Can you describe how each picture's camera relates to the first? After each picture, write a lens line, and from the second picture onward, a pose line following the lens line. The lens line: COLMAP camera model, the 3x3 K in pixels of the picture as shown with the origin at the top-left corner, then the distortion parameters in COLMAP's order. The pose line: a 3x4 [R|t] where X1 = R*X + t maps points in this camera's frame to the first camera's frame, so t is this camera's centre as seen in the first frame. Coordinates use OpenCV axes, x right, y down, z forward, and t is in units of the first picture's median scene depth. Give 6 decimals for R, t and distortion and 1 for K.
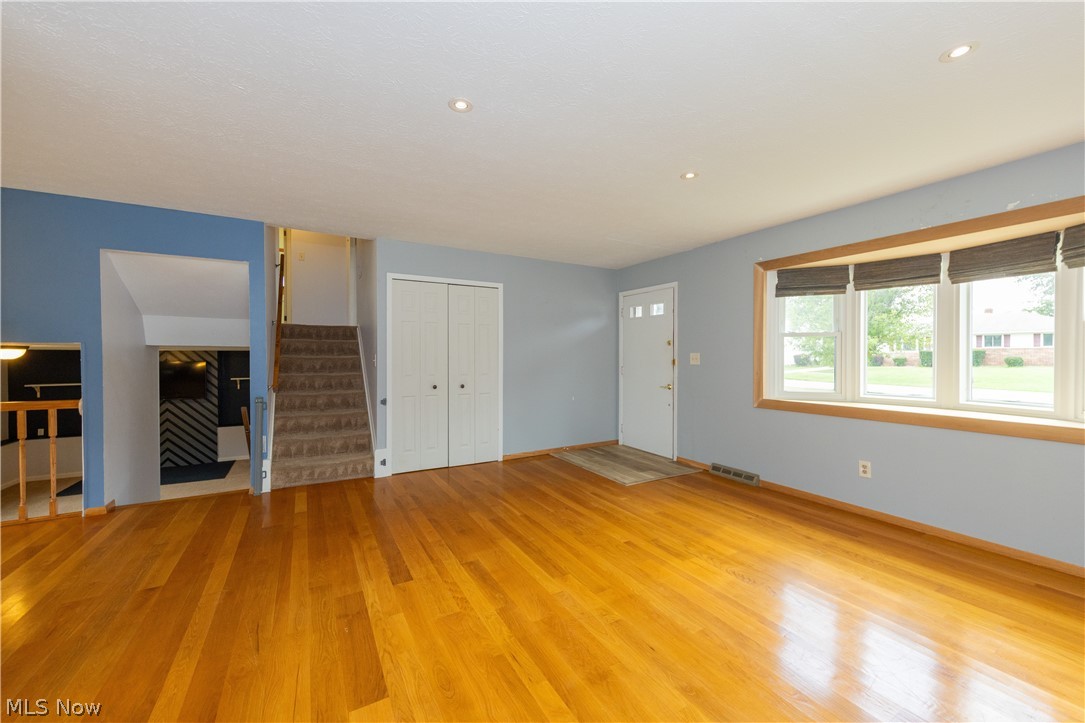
lens RADIAL K [[423.6, 0, 546.8], [0, 423.6, 356.1], [0, 0, 1]] dist [0.006638, -0.000352]
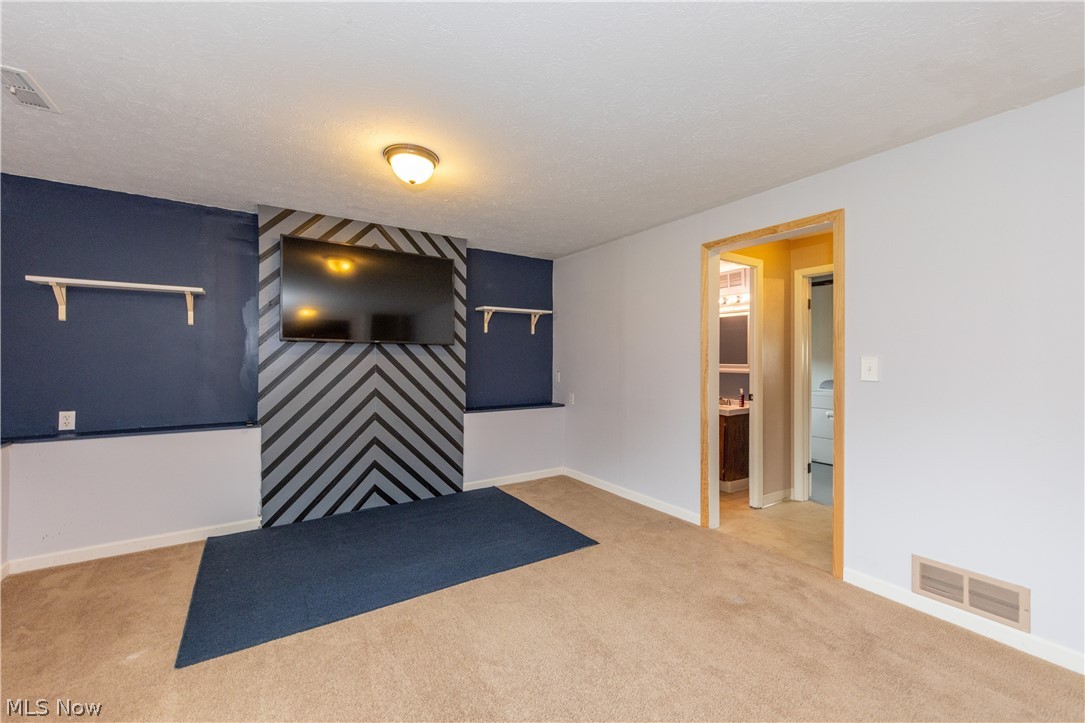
lens RADIAL K [[423.6, 0, 540.1], [0, 423.6, 356.7], [0, 0, 1]] dist [0.006638, -0.000352]
pose [[0.997661, 0.005616, 0.068120, -1.541649], [-0.005143, 0.999961, -0.007123, 0.236672], [-0.068157, 0.006756, 0.997652, 1.174049]]
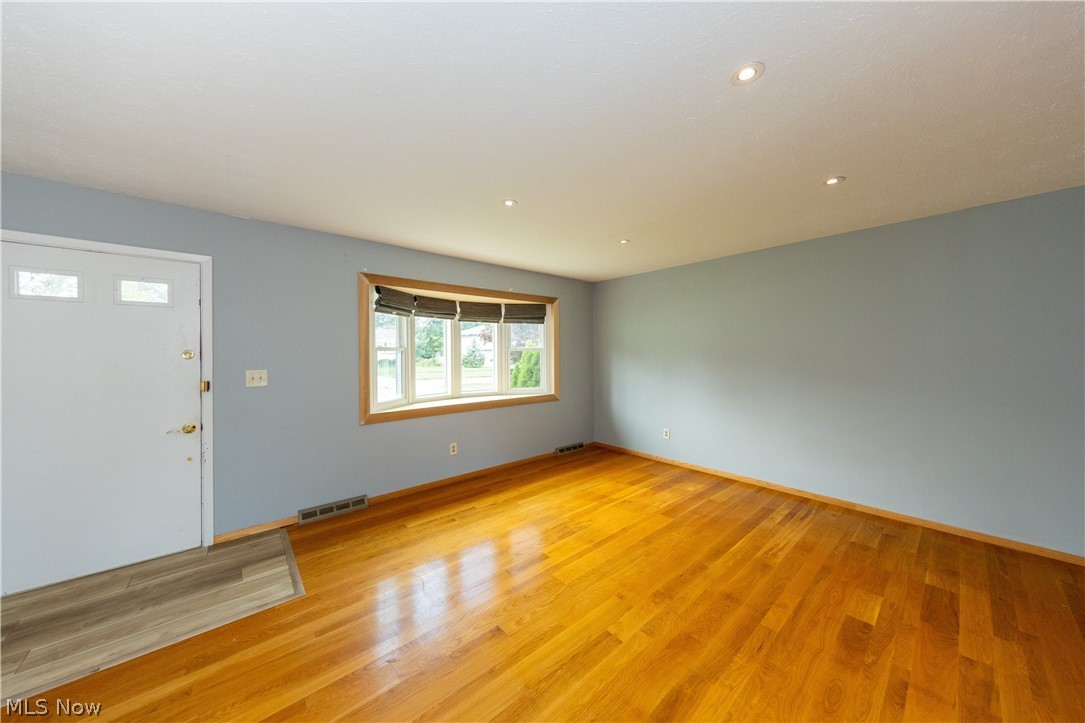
lens RADIAL K [[363.5, 0, 551.1], [0, 363.5, 354.7], [0, 0, 1]] dist [0.003273, 0.000004]
pose [[-0.201137, -0.002675, 0.979559, -0.374968], [0.009527, 0.999944, 0.004687, -0.034277], [-0.979517, 0.010275, -0.201100, 0.723254]]
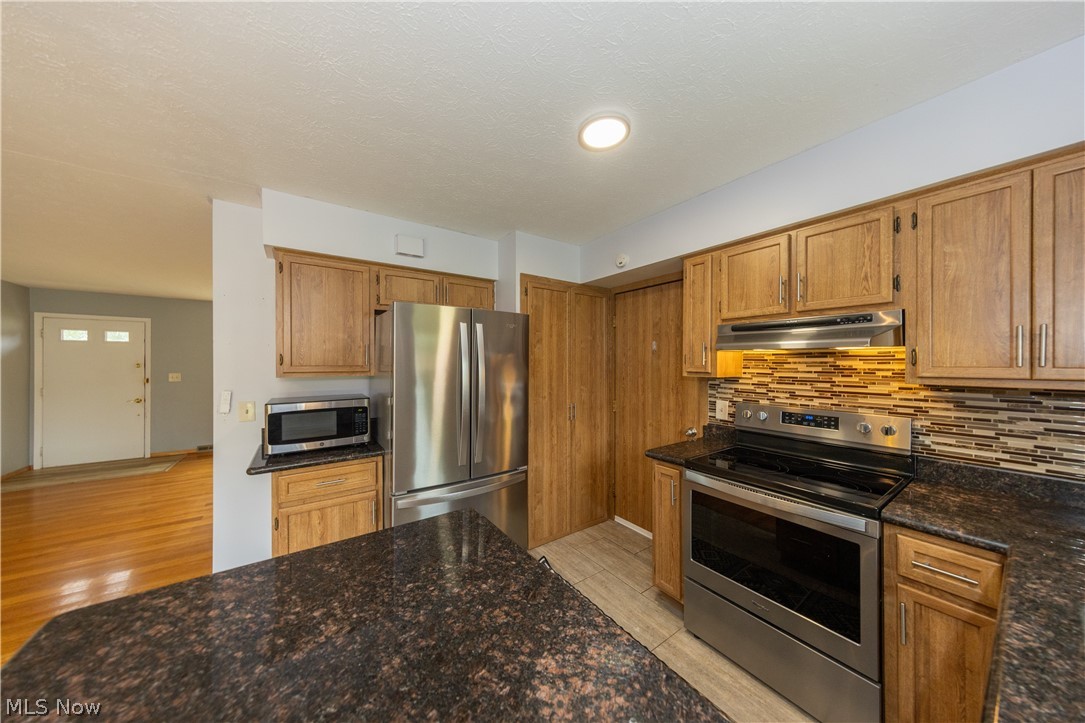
lens RADIAL K [[347.1, 0, 542.1], [0, 347.1, 362.2], [0, 0, 1]] dist [0.004399, -0.000005]
pose [[-0.086019, 0.000960, 0.996293, -1.008114], [0.004851, 0.999988, -0.000545, -0.041734], [-0.996282, 0.004786, -0.086023, -0.122133]]
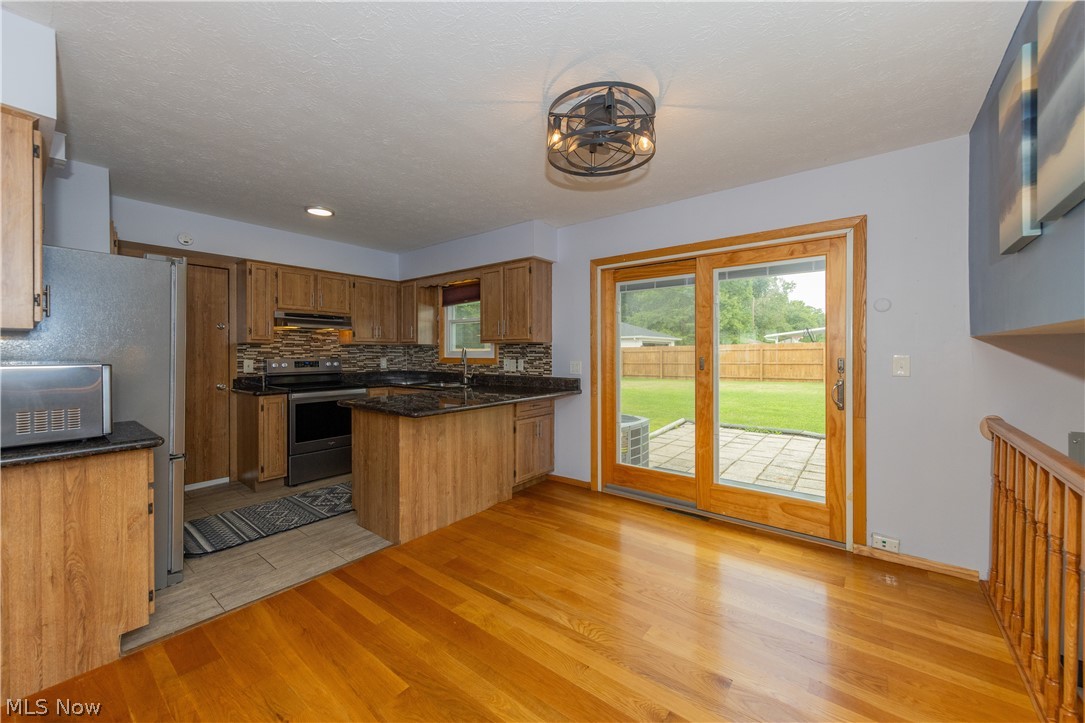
lens RADIAL K [[415.9, 0, 538.6], [0, 415.9, 354.6], [0, 0, 1]] dist [0.002592, 0.000010]
pose [[-0.931131, 0.002828, -0.364673, -0.759531], [-0.000686, 0.999955, 0.009506, -0.001414], [0.364683, 0.009101, -0.931087, 0.709739]]
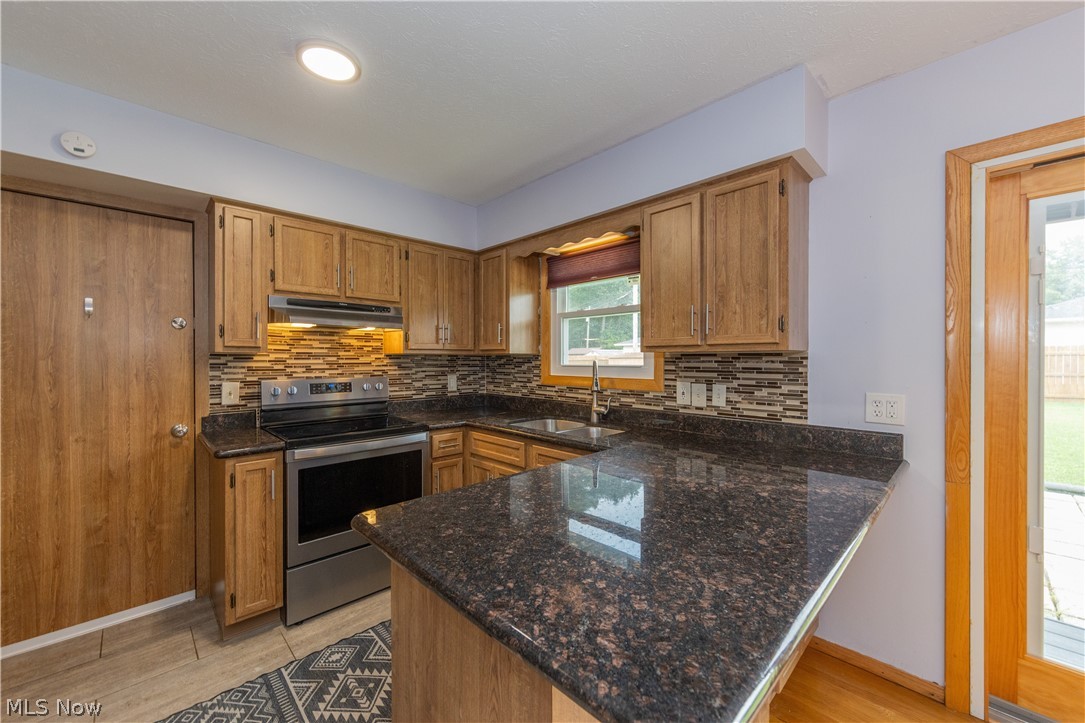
lens RADIAL K [[423.6, 0, 536.2], [0, 423.6, 361.2], [0, 0, 1]] dist [0.006638, -0.000352]
pose [[-0.971834, 0.002857, -0.235650, -0.746727], [0.000146, 0.999934, 0.011522, -0.014451], [0.235667, 0.011163, -0.971770, 0.200160]]
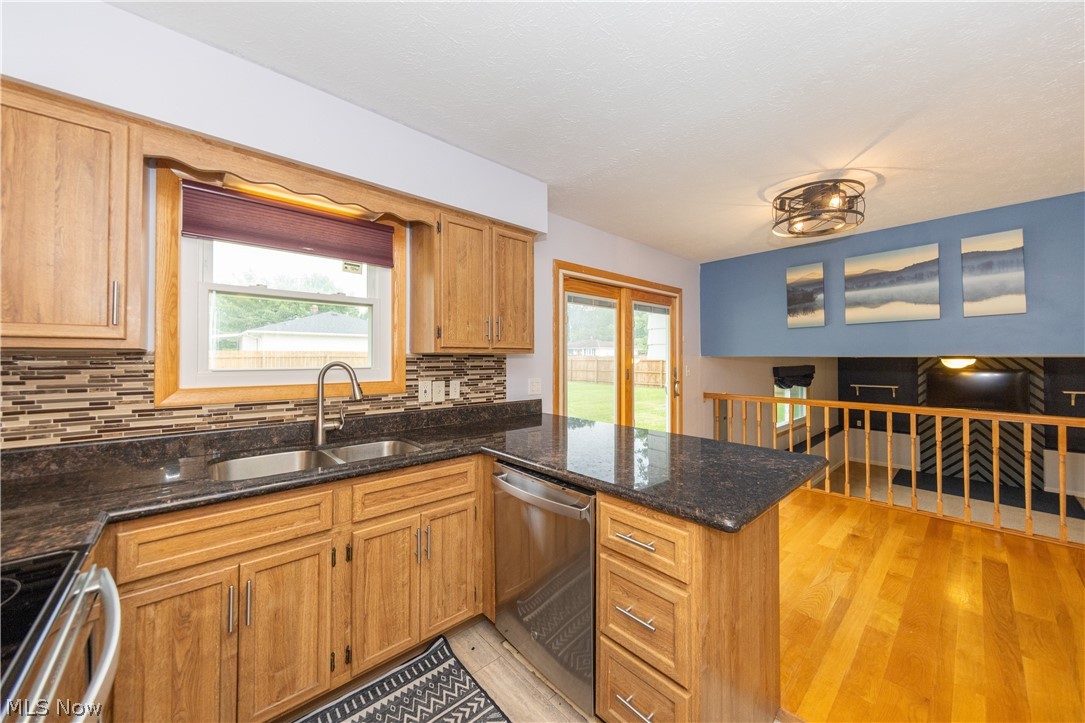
lens RADIAL K [[393.2, 0, 550.1], [0, 393.2, 355.5], [0, 0, 1]] dist [0.005779, 0.000080]
pose [[0.222228, -0.007429, -0.974966, -0.488530], [-0.003930, 0.999956, -0.008516, -0.012223], [0.974987, 0.005724, 0.222189, -0.248908]]
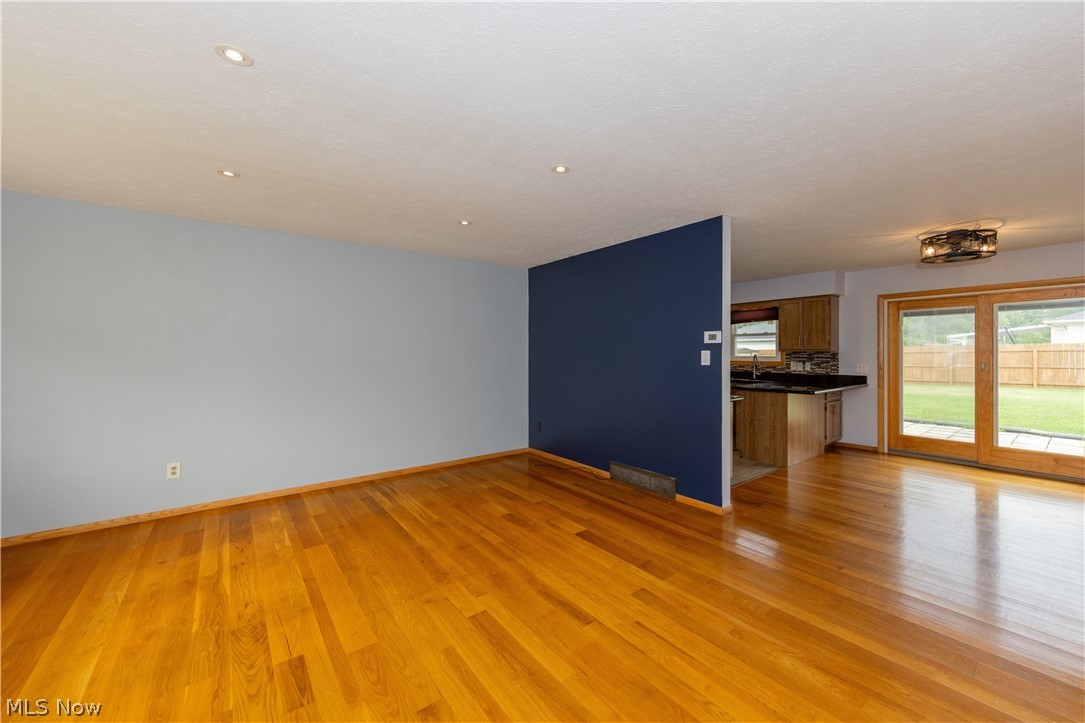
lens RADIAL K [[418.3, 0, 557.7], [0, 418.3, 354.2], [0, 0, 1]] dist [0.006602, -0.000495]
pose [[-0.989225, 0.001729, -0.146391, -0.002295], [0.000704, 0.999975, 0.007050, -0.019966], [0.146399, 0.006871, -0.989202, 1.076278]]
